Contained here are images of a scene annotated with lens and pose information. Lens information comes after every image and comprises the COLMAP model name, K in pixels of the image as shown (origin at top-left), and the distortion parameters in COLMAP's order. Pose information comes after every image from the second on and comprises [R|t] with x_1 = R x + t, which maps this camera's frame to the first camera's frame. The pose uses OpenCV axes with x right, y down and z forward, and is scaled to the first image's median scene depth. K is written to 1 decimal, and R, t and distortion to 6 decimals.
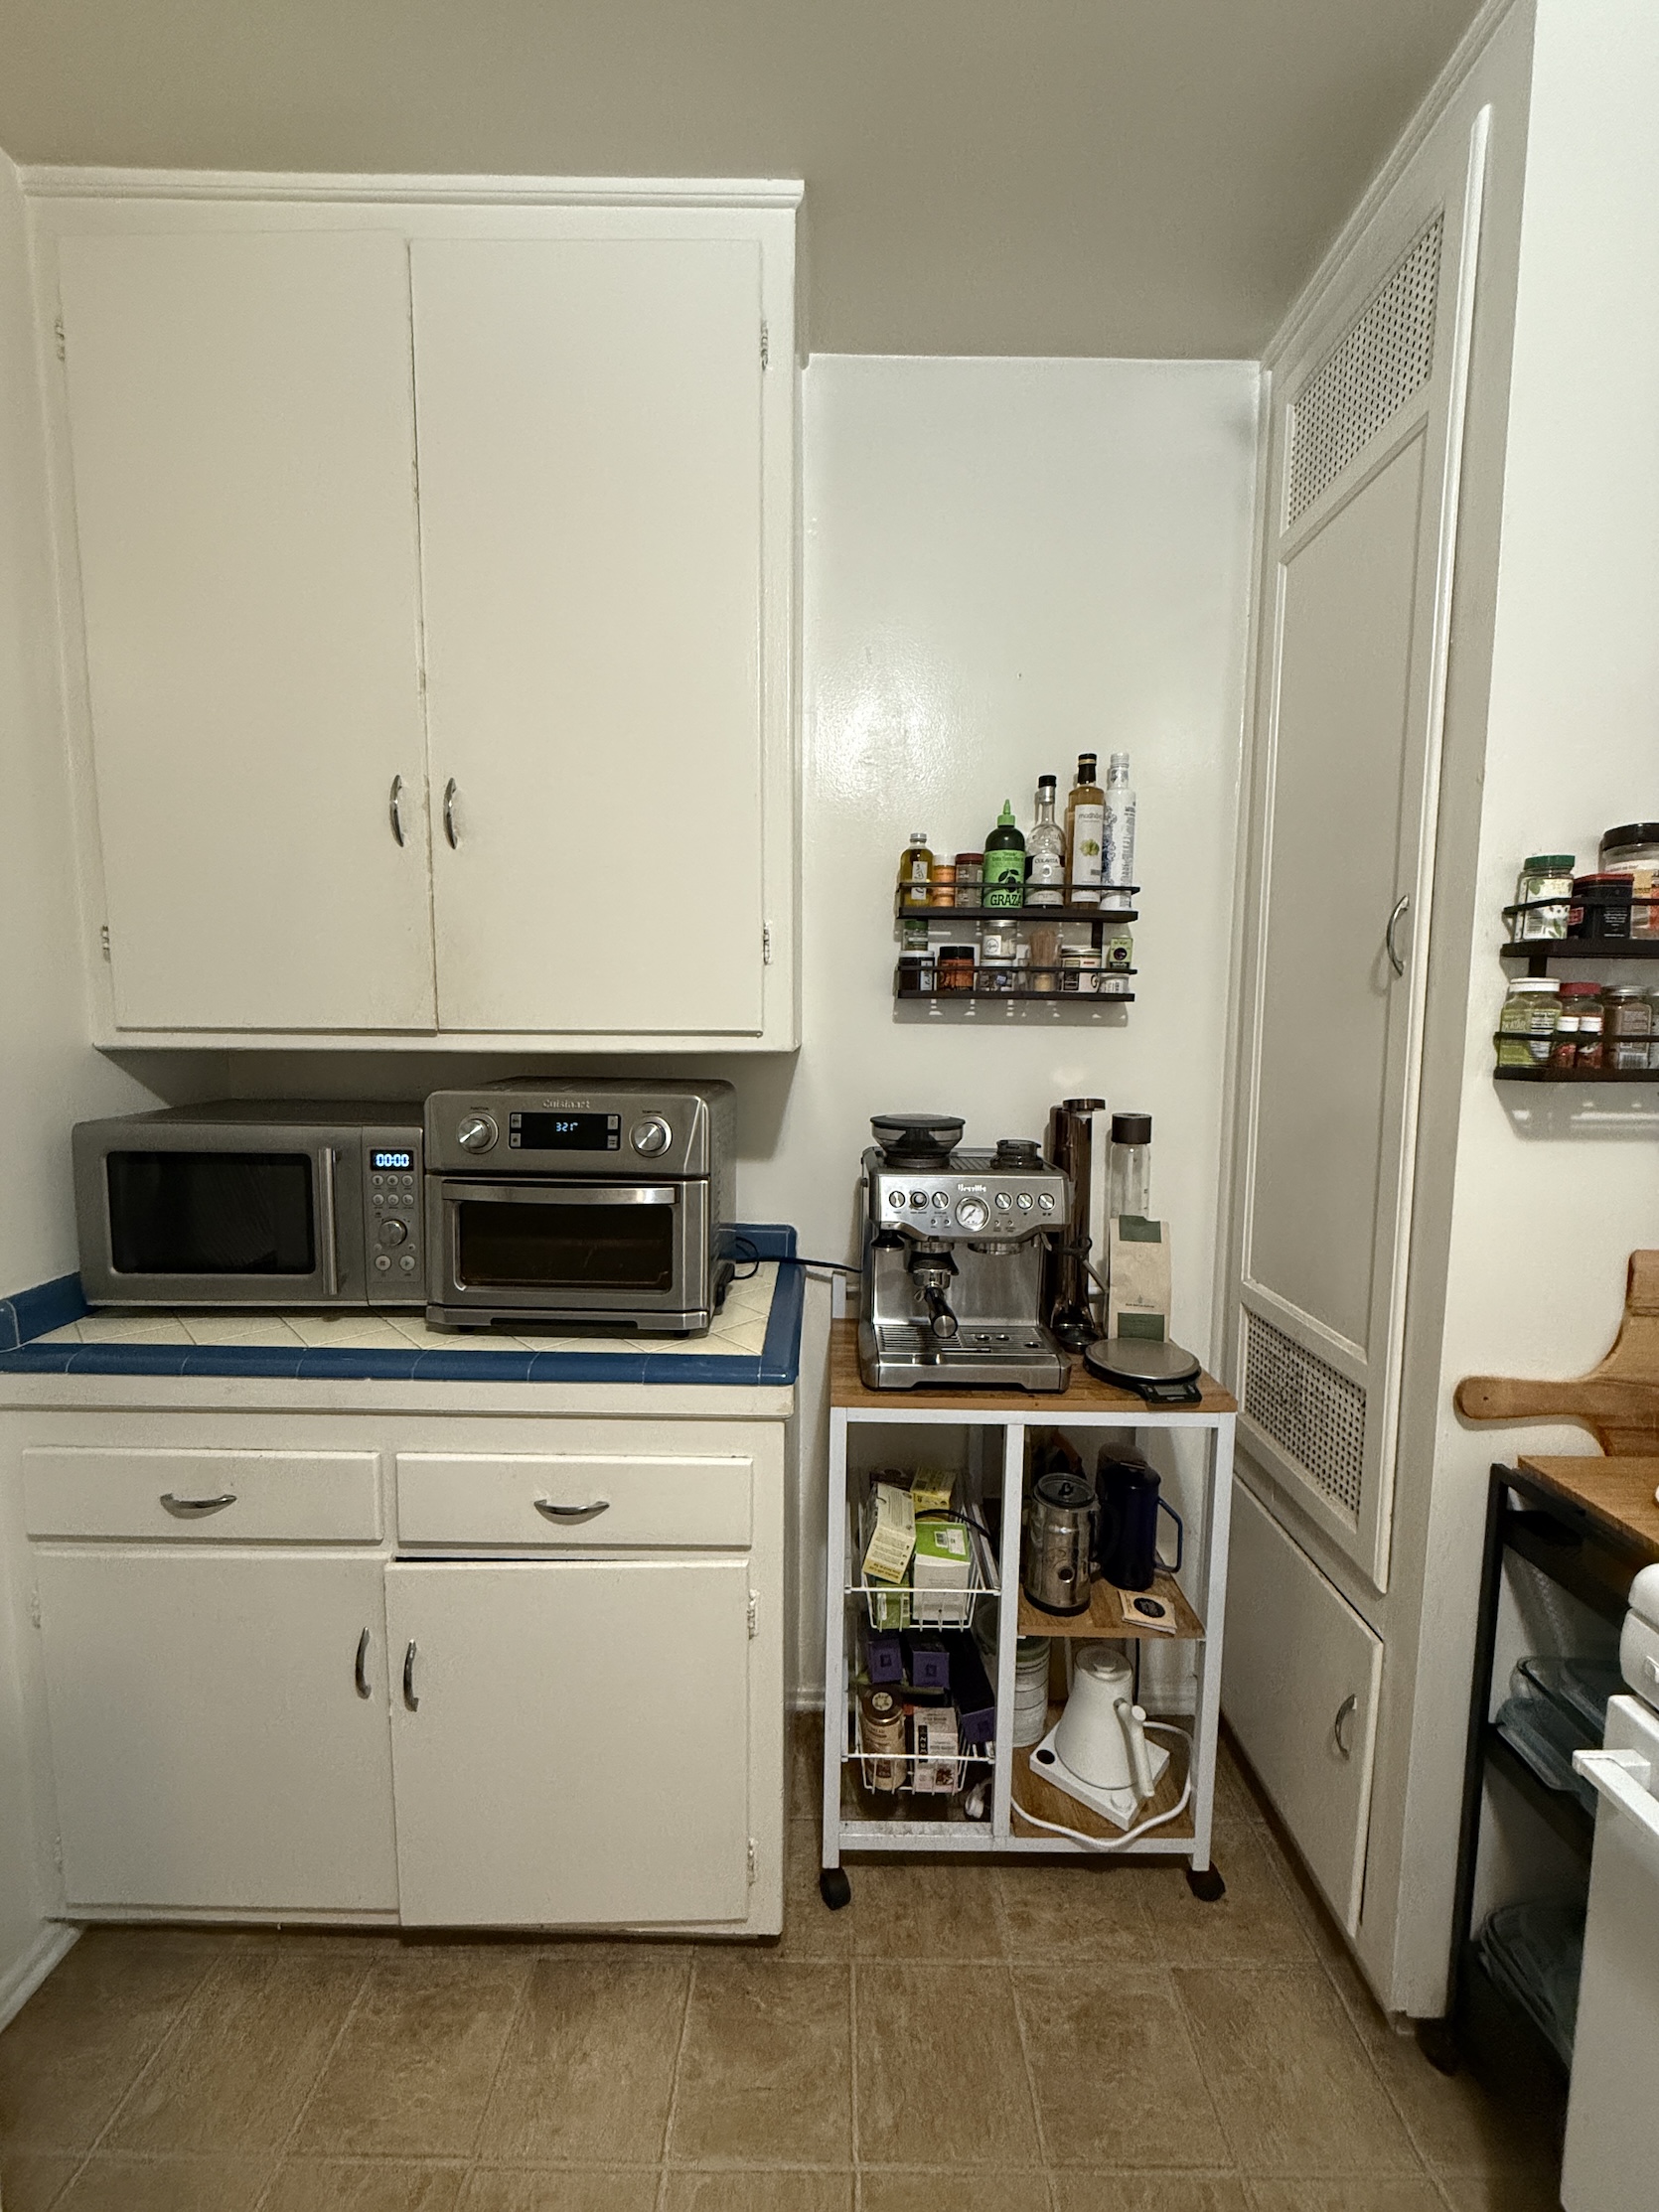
lens RADIAL K [[885.0, 0, 829.8], [0, 885.0, 1097.8], [0, 0, 1]] dist [-0.002043, 0.000407]
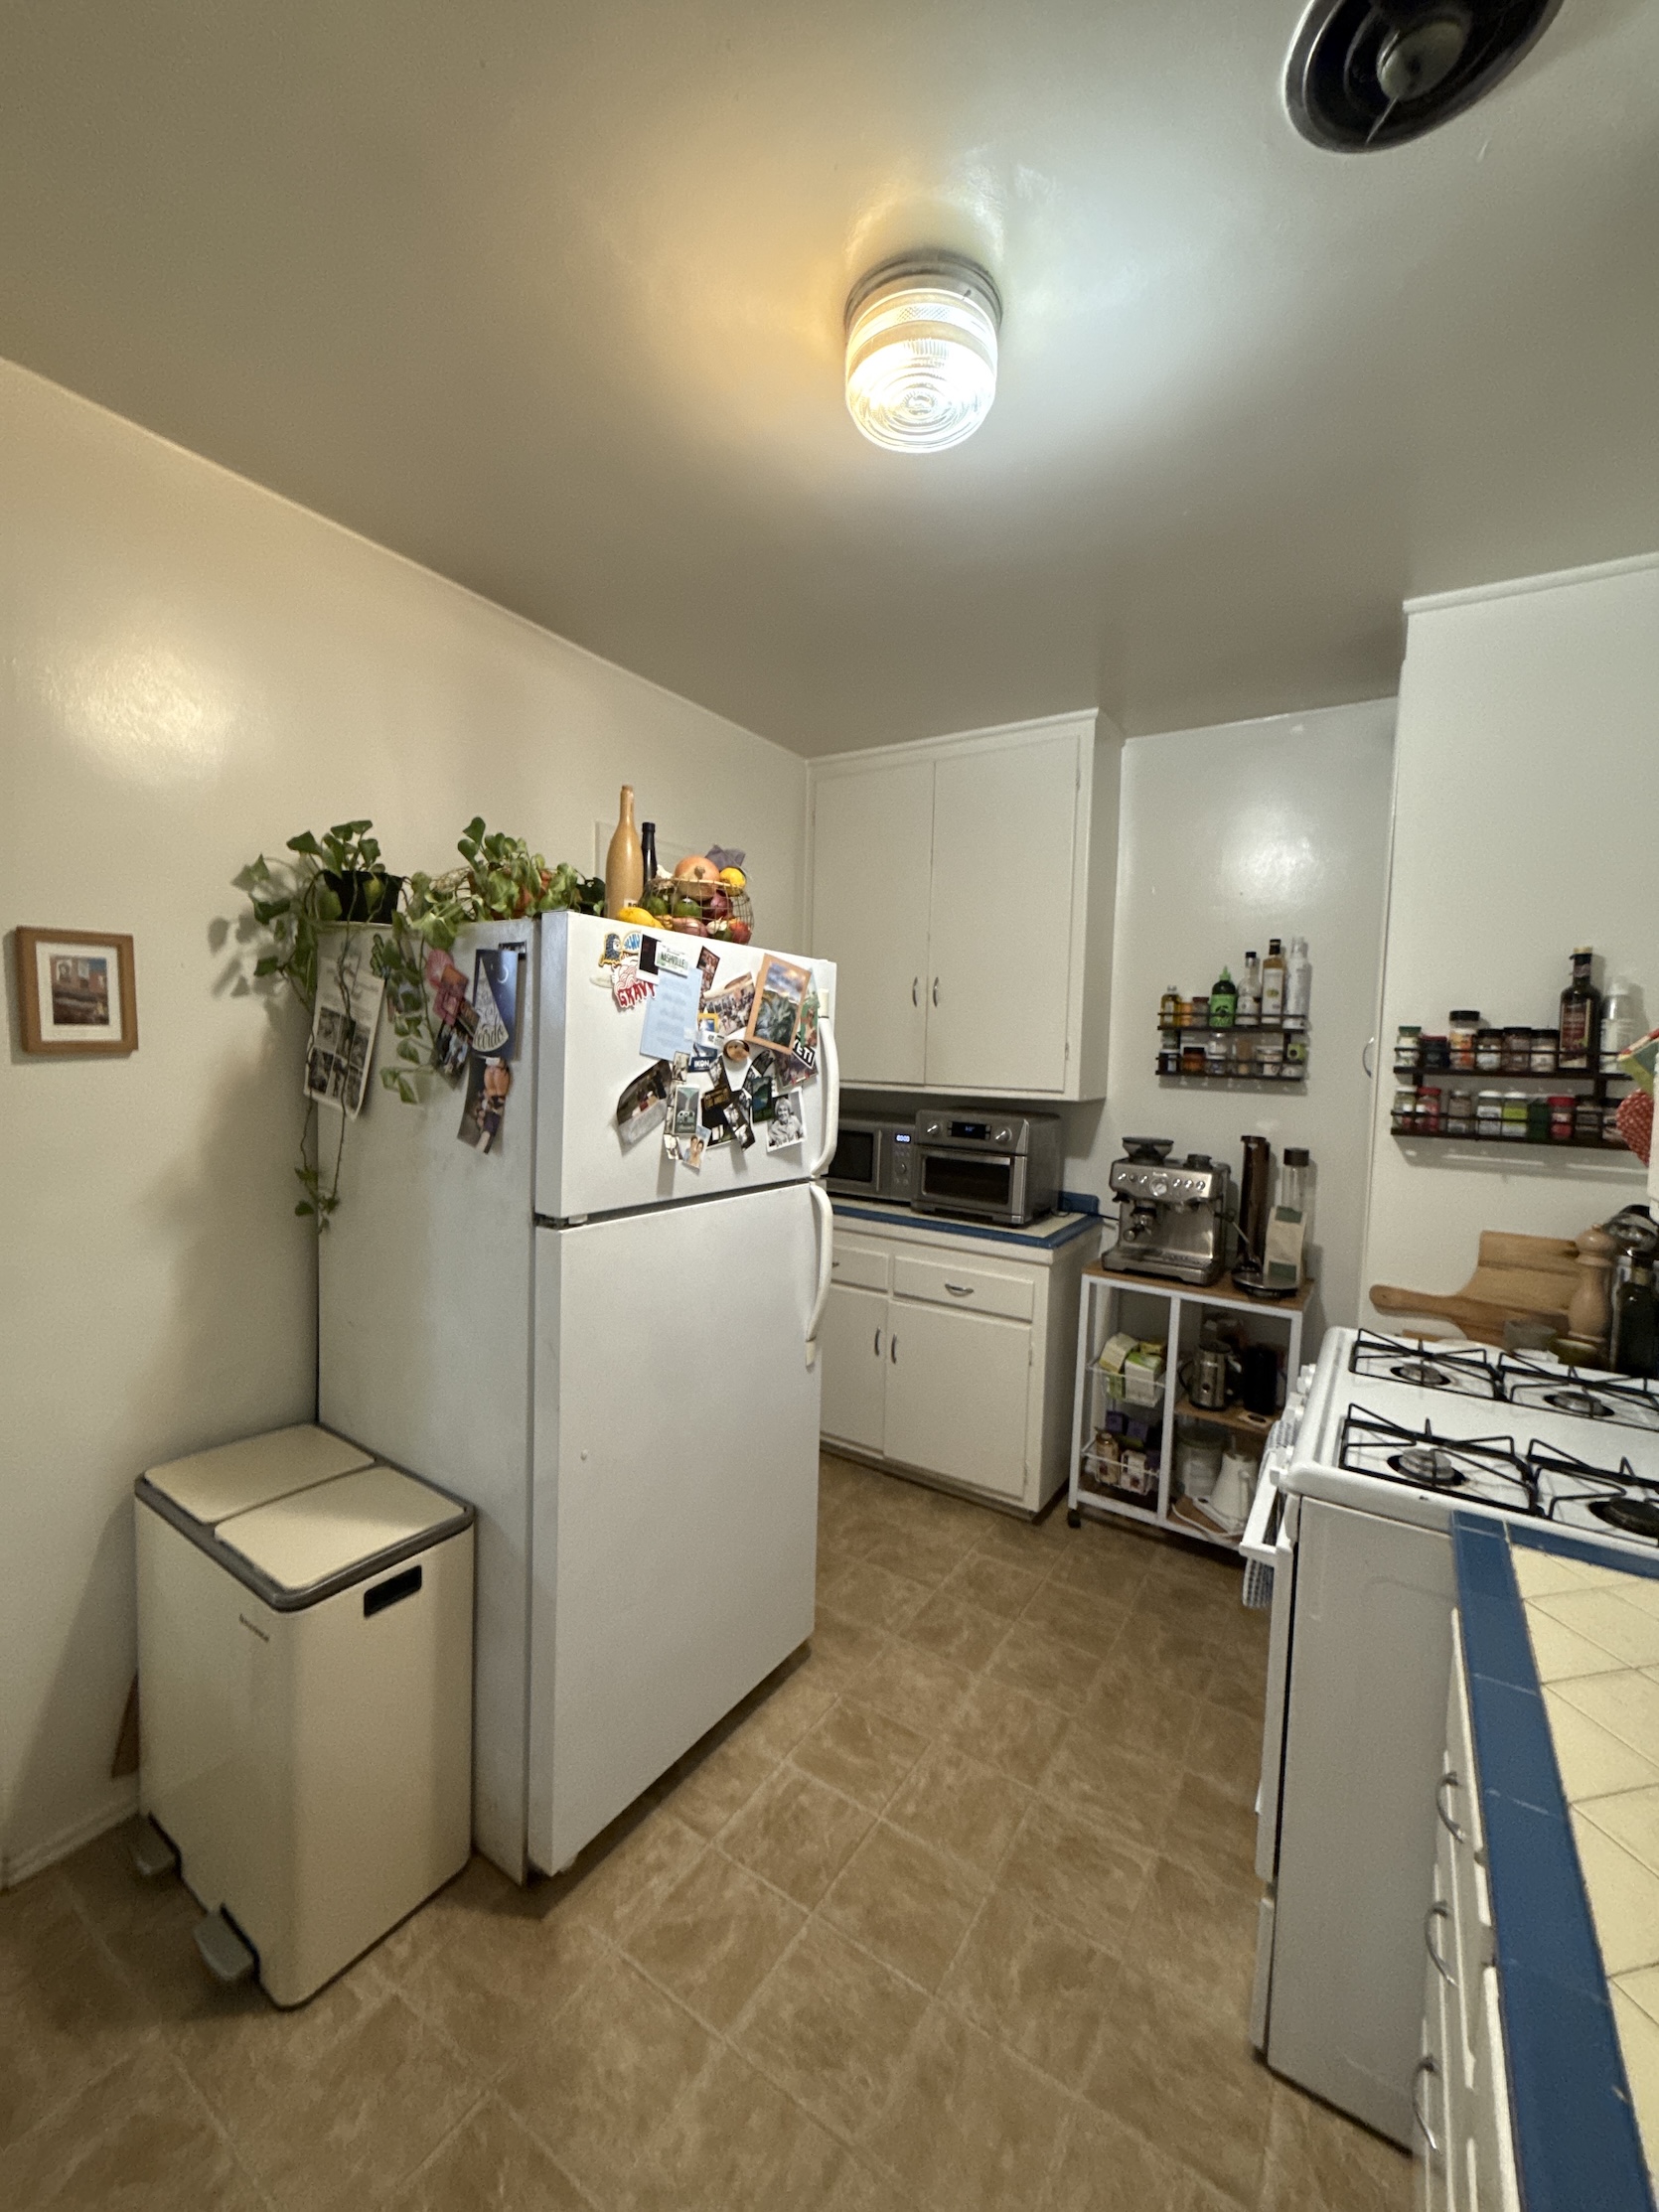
lens RADIAL K [[885.0, 0, 822.5], [0, 885.0, 1095.2], [0, 0, 1]] dist [-0.002043, 0.000407]
pose [[0.835673, 0.047879, -0.547137, 0.614934], [-0.070551, 0.997298, -0.020485, 0.018785], [0.544678, 0.055720, 0.836793, -1.104369]]
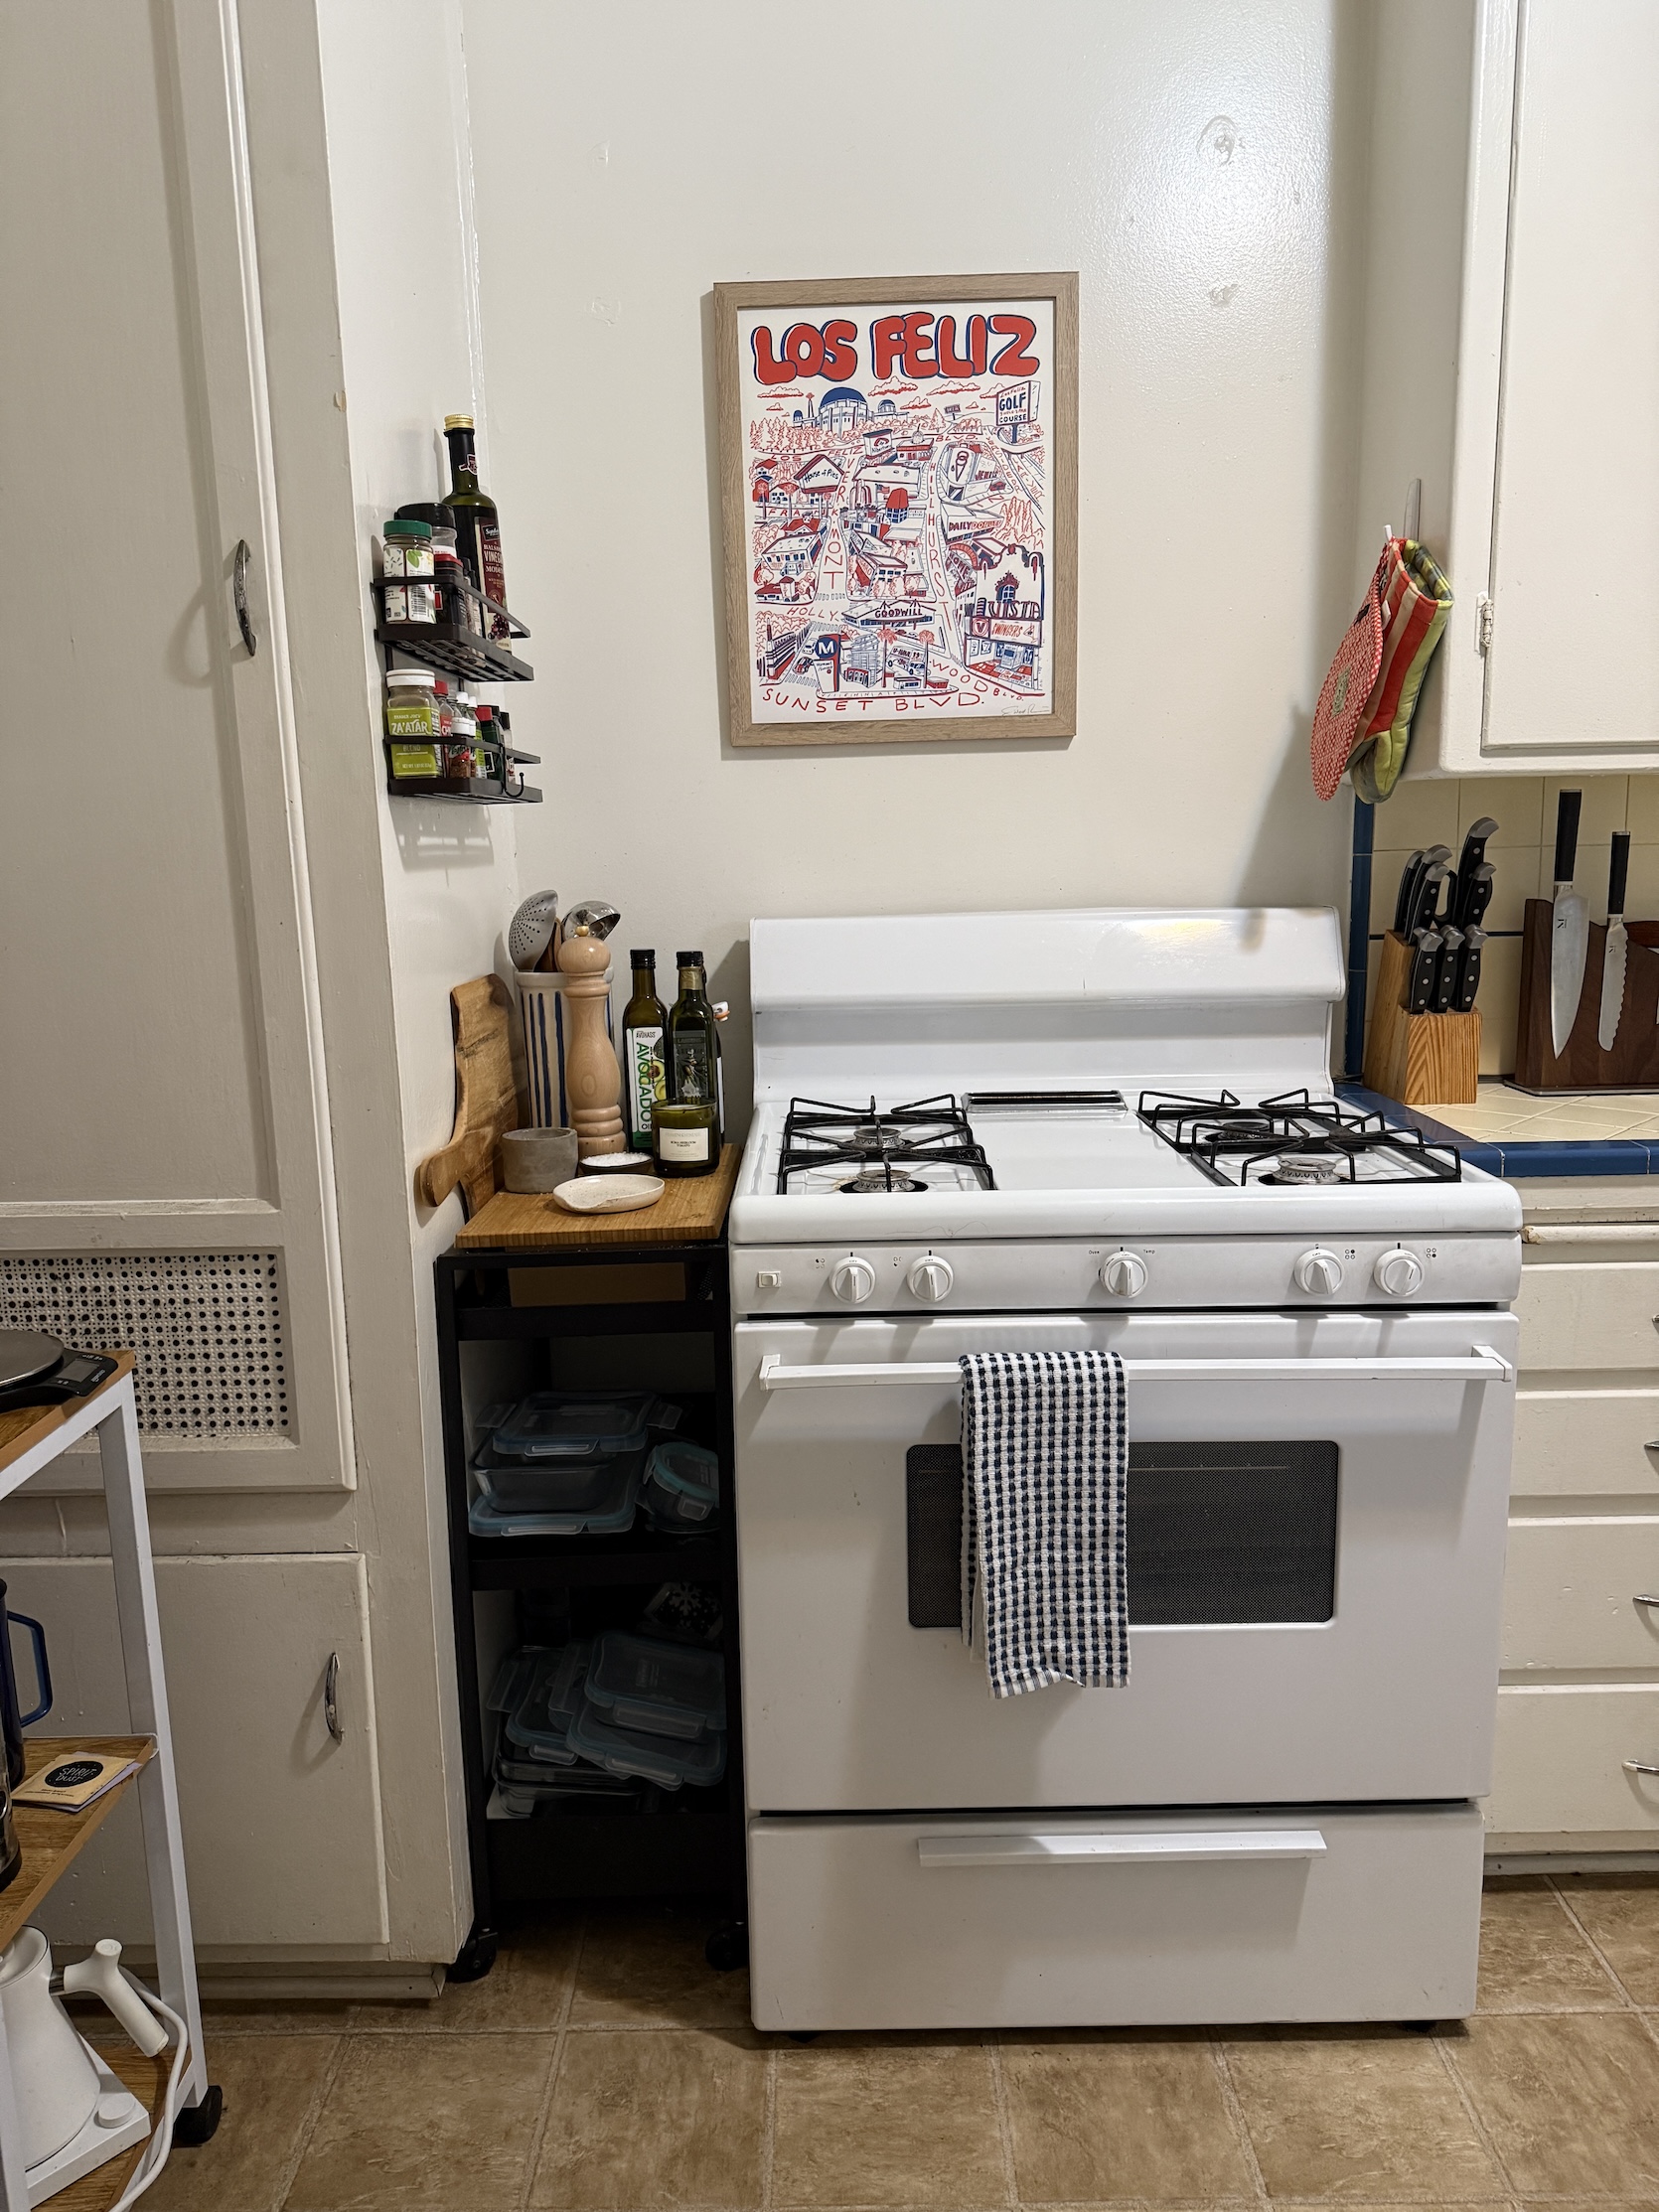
lens RADIAL K [[1558.7, 0, 826.1], [0, 1558.7, 1111.8], [0, 0, 1]] dist [0.037175, -0.029663]
pose [[0.001965, -0.175855, 0.984414, -0.589105], [0.115355, 0.977884, 0.174458, 0.048582], [-0.993322, 0.113214, 0.022207, 0.486309]]
